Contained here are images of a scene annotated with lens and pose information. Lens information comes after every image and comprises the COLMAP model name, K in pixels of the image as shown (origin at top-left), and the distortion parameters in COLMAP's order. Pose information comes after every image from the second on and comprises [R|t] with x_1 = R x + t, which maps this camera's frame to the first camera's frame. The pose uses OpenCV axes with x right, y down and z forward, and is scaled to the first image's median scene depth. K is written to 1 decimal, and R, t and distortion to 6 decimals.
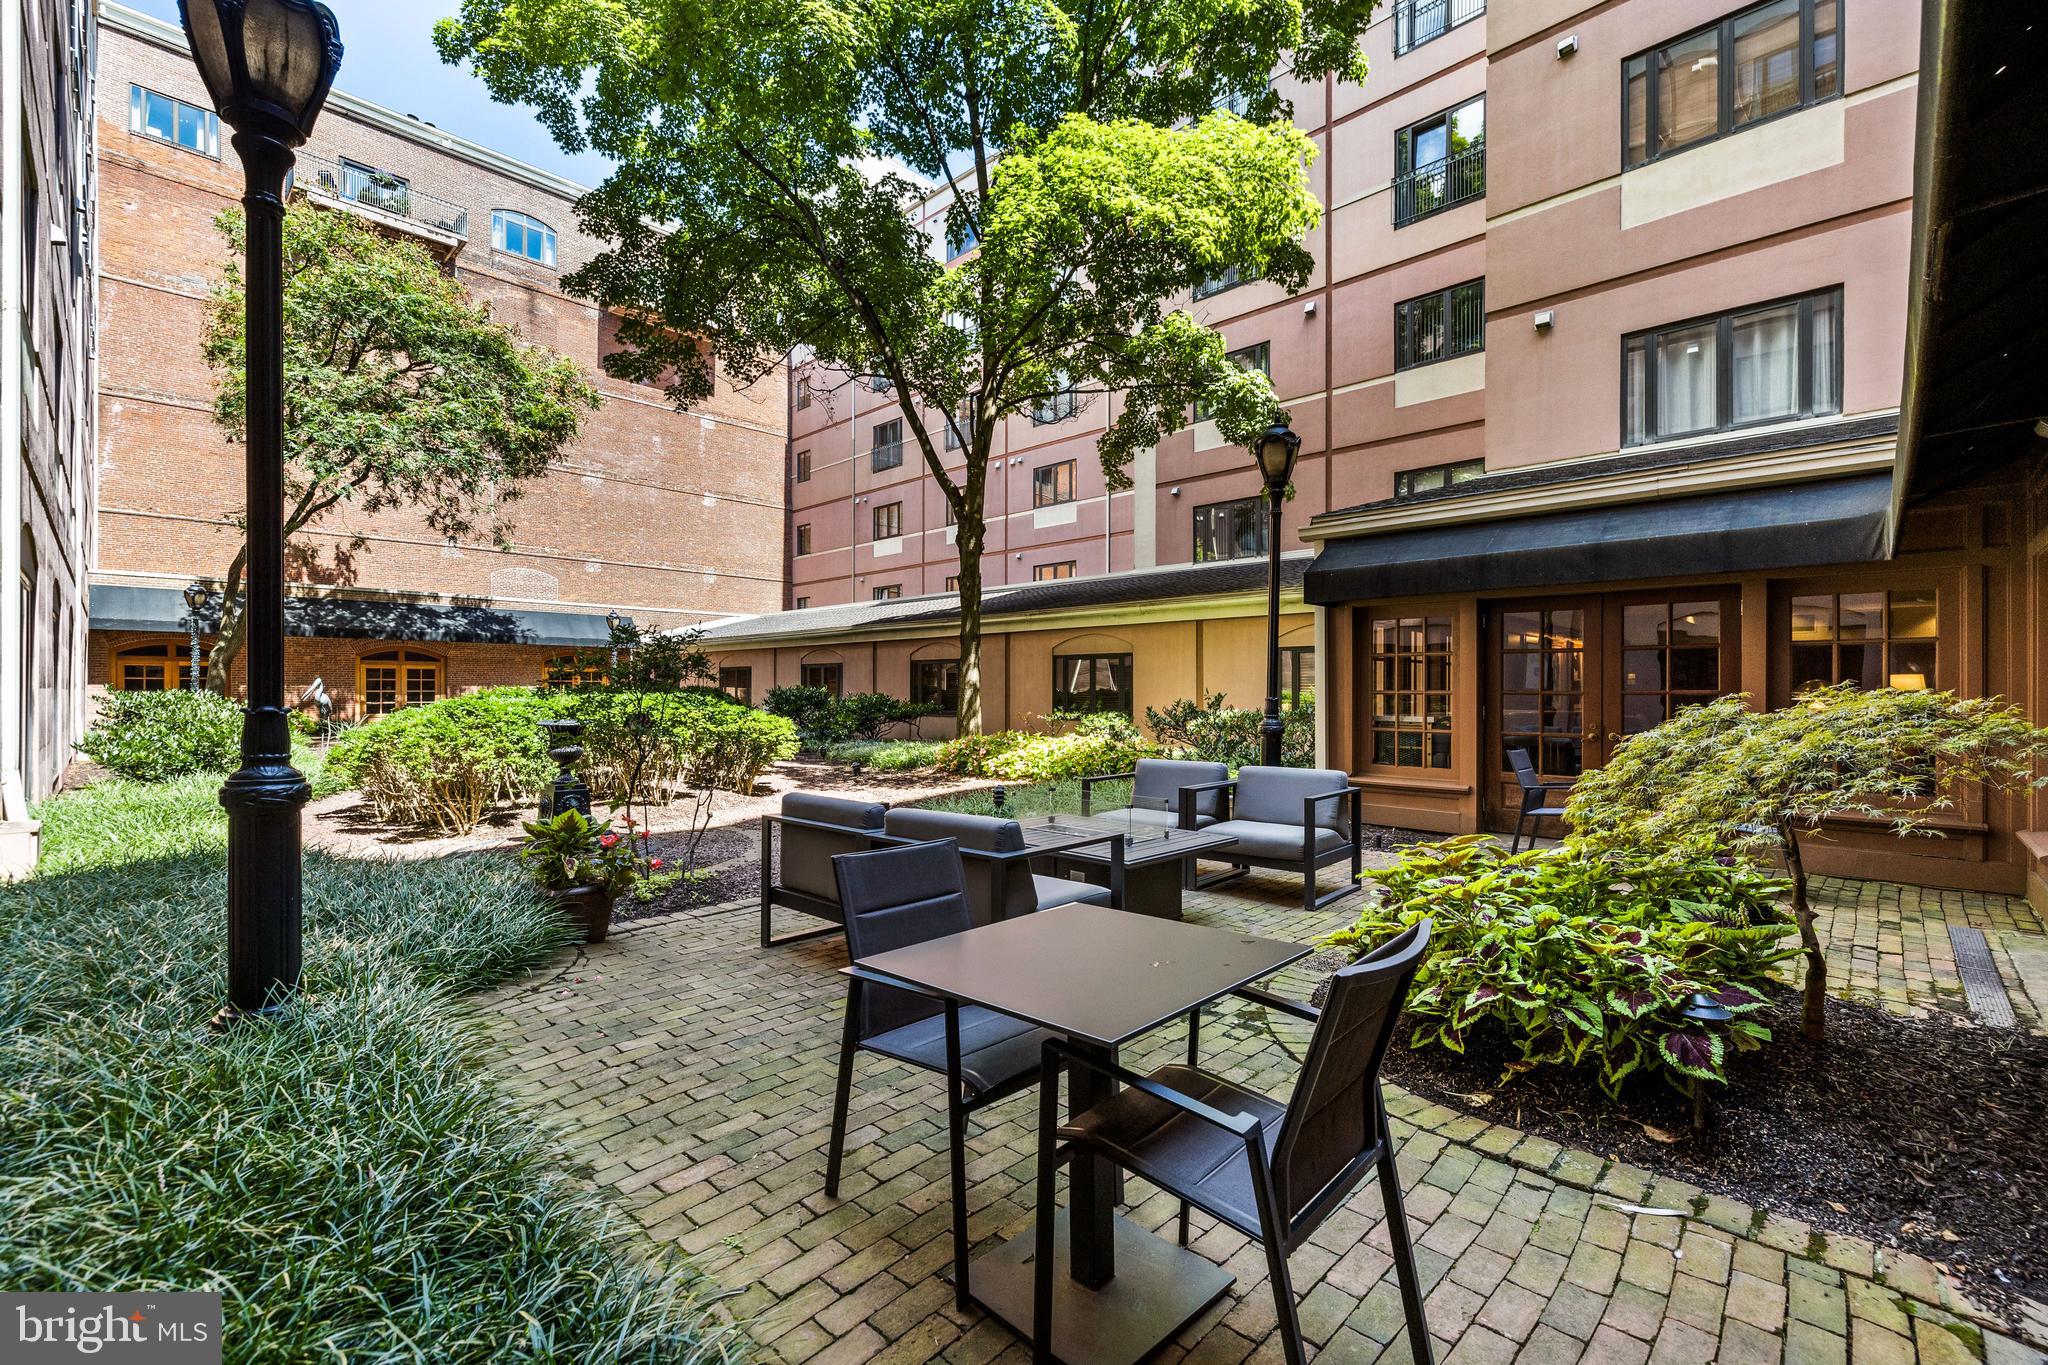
lens RADIAL K [[870.6, 0, 1019.4], [0, 870.6, 685.9], [0, 0, 1]] dist [0.009435, -0.001906]
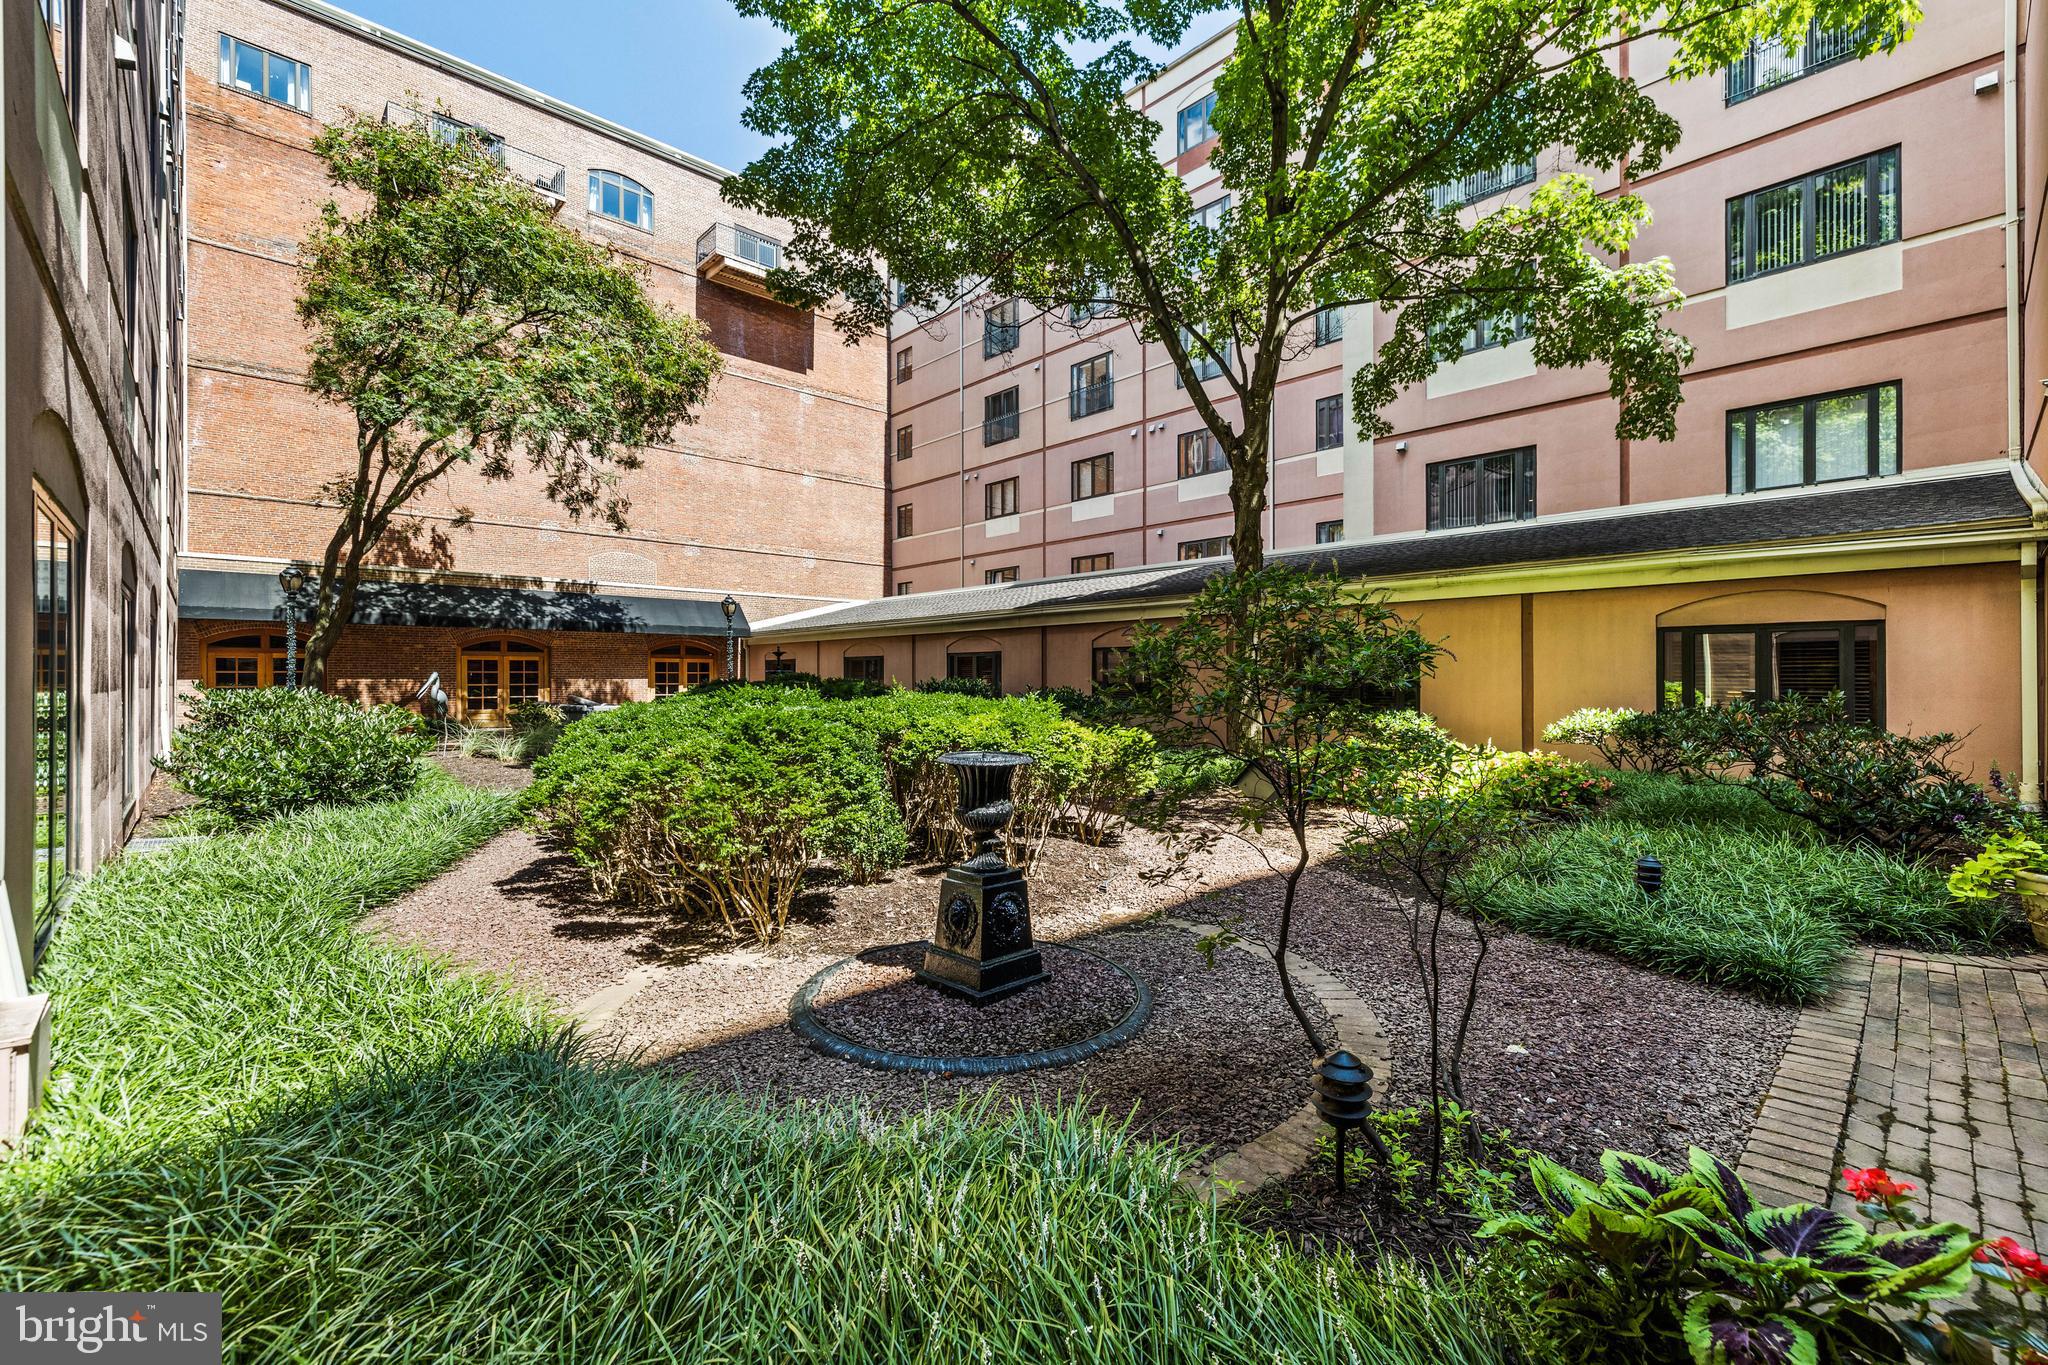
lens RADIAL K [[870.6, 0, 1030.0], [0, 870.6, 675.0], [0, 0, 1]] dist [0.009435, -0.001906]
pose [[0.998907, -0.003732, -0.046592, -0.143478], [0.003749, 0.999993, 0.000285, -0.003272], [0.046591, -0.000459, 0.998914, 0.140102]]
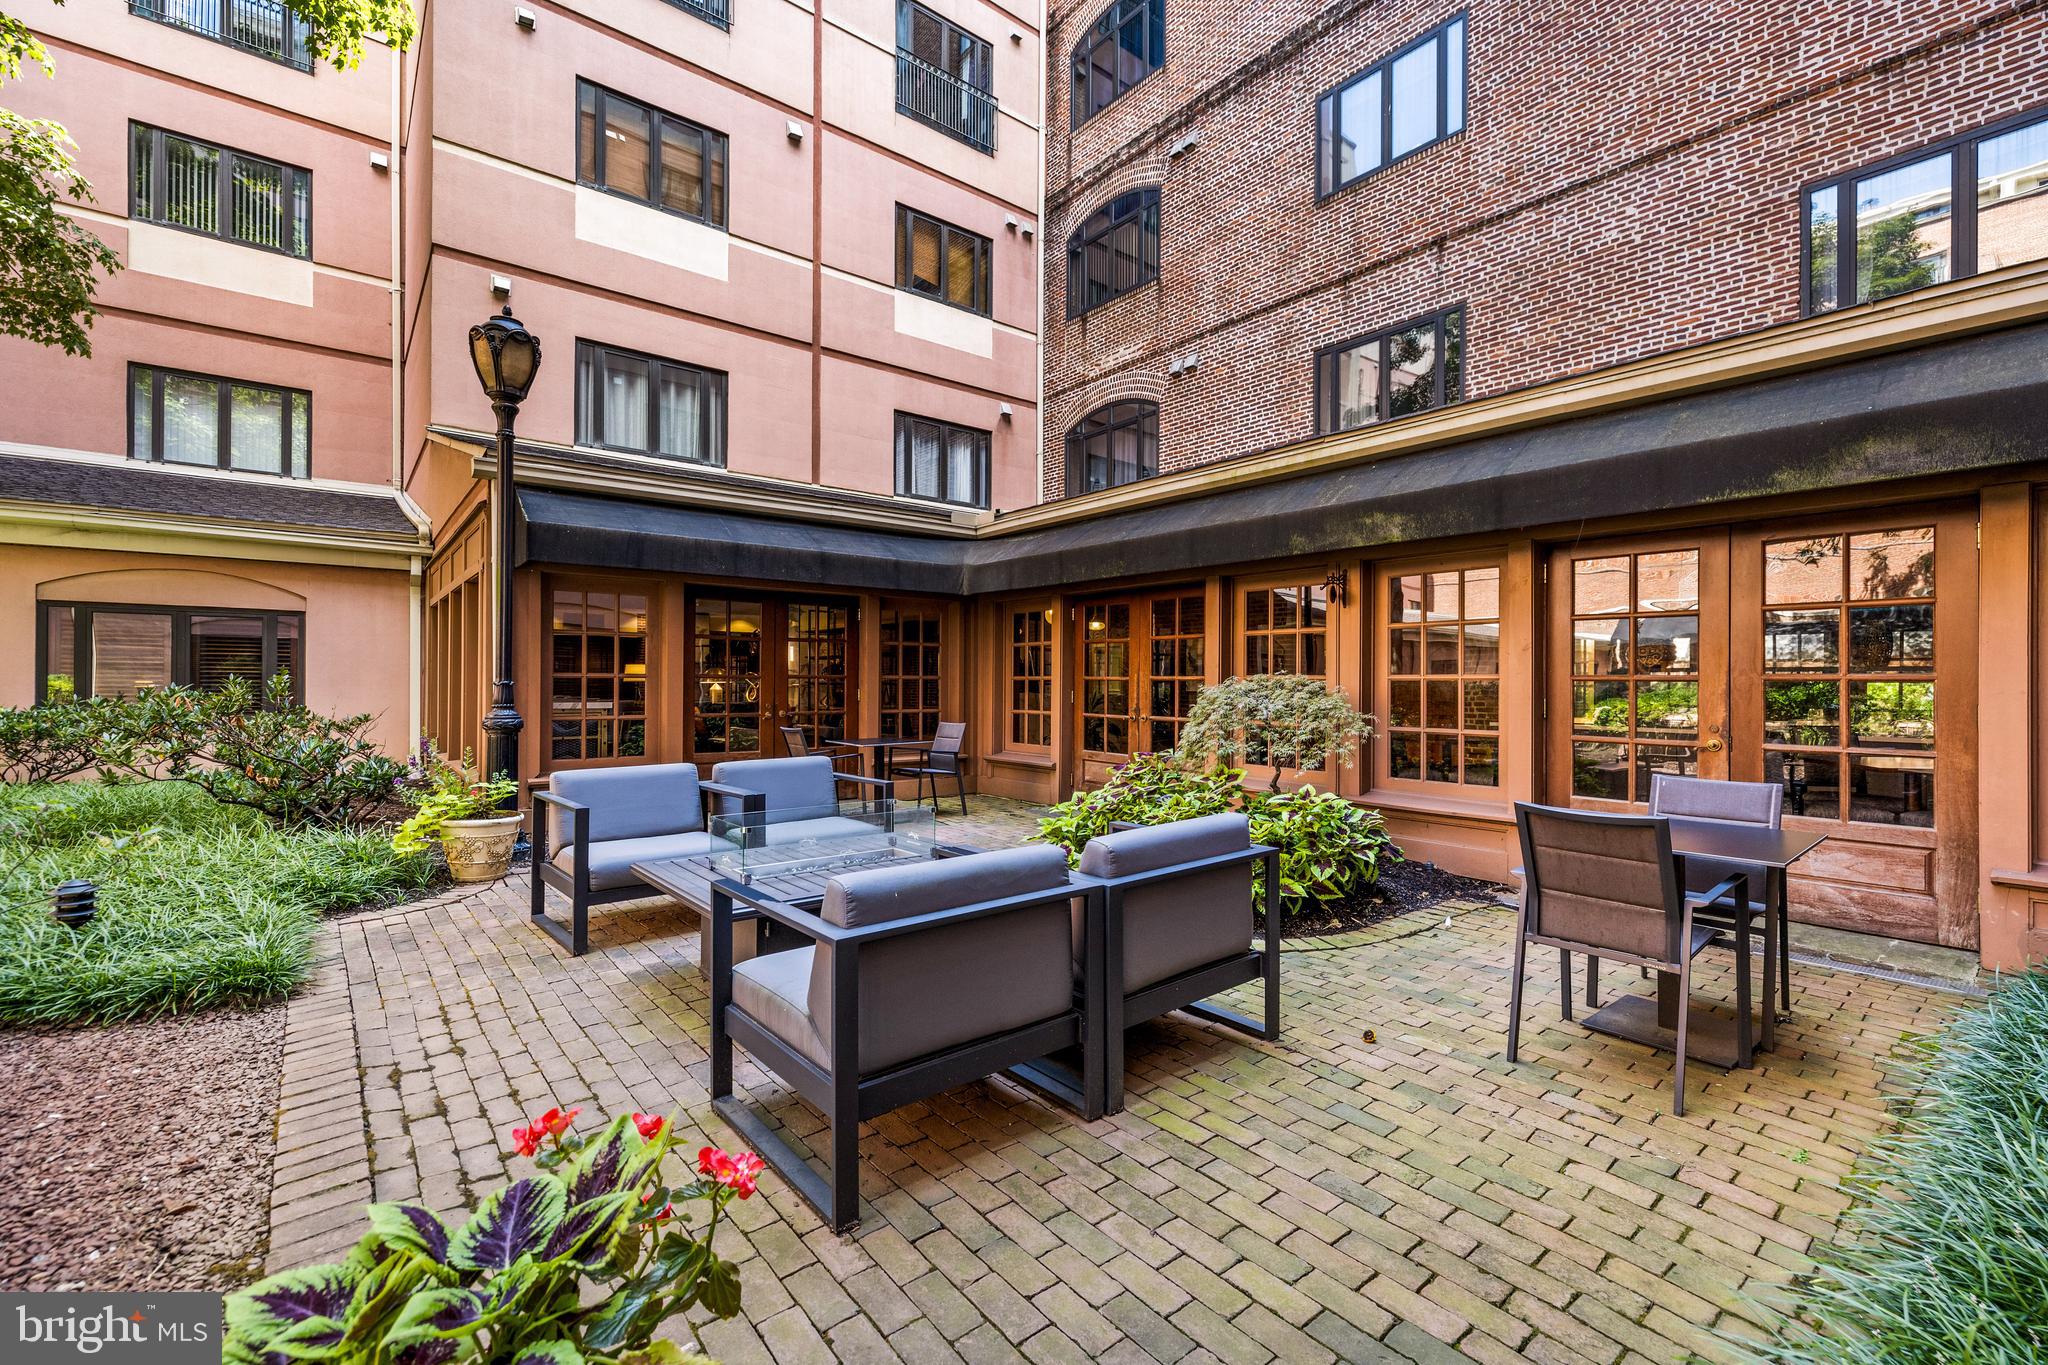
lens RADIAL K [[870.6, 0, 1022.3], [0, 870.6, 676.1], [0, 0, 1]] dist [0.009435, -0.001906]
pose [[0.133856, 0.003651, 0.990994, -0.140346], [-0.008404, 0.999961, -0.002549, 0.002302], [-0.990965, -0.007987, 0.133881, 0.163566]]
